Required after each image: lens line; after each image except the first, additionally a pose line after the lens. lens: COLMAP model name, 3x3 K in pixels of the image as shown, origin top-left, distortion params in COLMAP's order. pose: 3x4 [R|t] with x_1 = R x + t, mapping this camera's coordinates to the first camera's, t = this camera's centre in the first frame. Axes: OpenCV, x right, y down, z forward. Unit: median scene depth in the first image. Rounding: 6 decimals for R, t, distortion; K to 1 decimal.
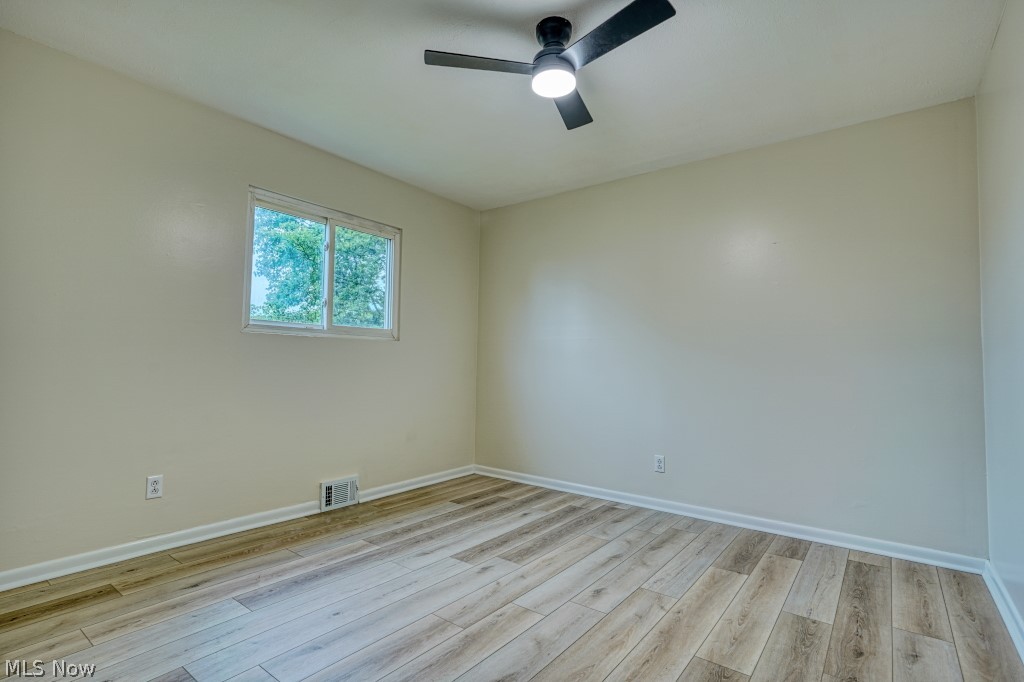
lens RADIAL K [[497.0, 0, 509.5], [0, 497.0, 342.1], [0, 0, 1]] dist [-0.004001, 0.001161]
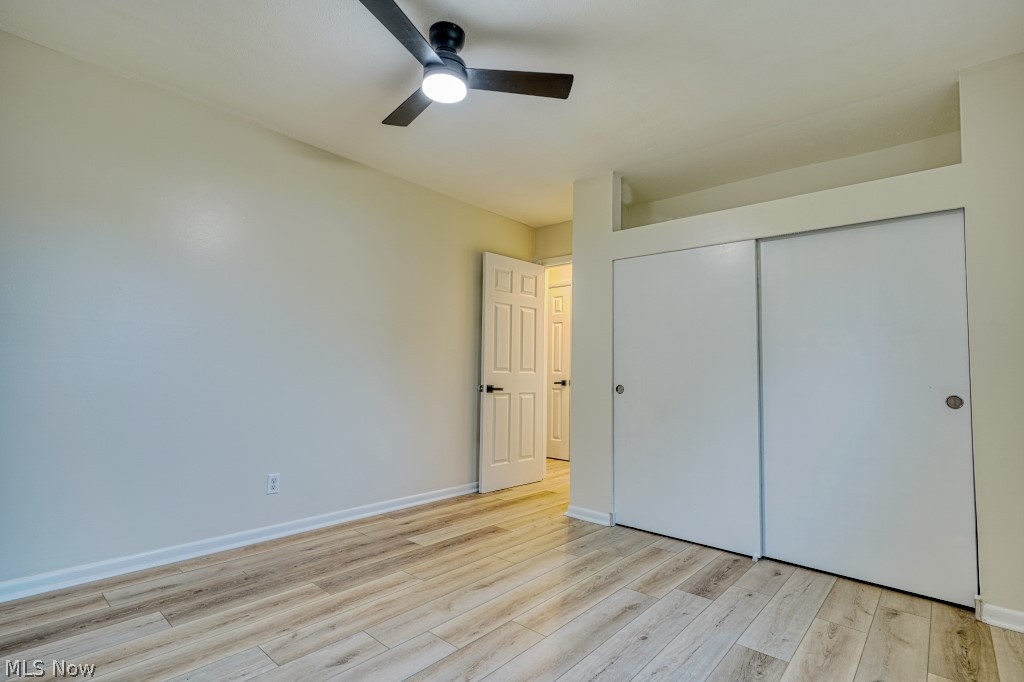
lens RADIAL K [[497.0, 0, 511.6], [0, 497.0, 341.8], [0, 0, 1]] dist [-0.004001, 0.001161]
pose [[-0.997045, -0.032969, 0.069384, -0.133274], [-0.039991, 0.993940, -0.102393, 0.079801], [-0.065587, -0.104865, -0.992321, 1.942303]]
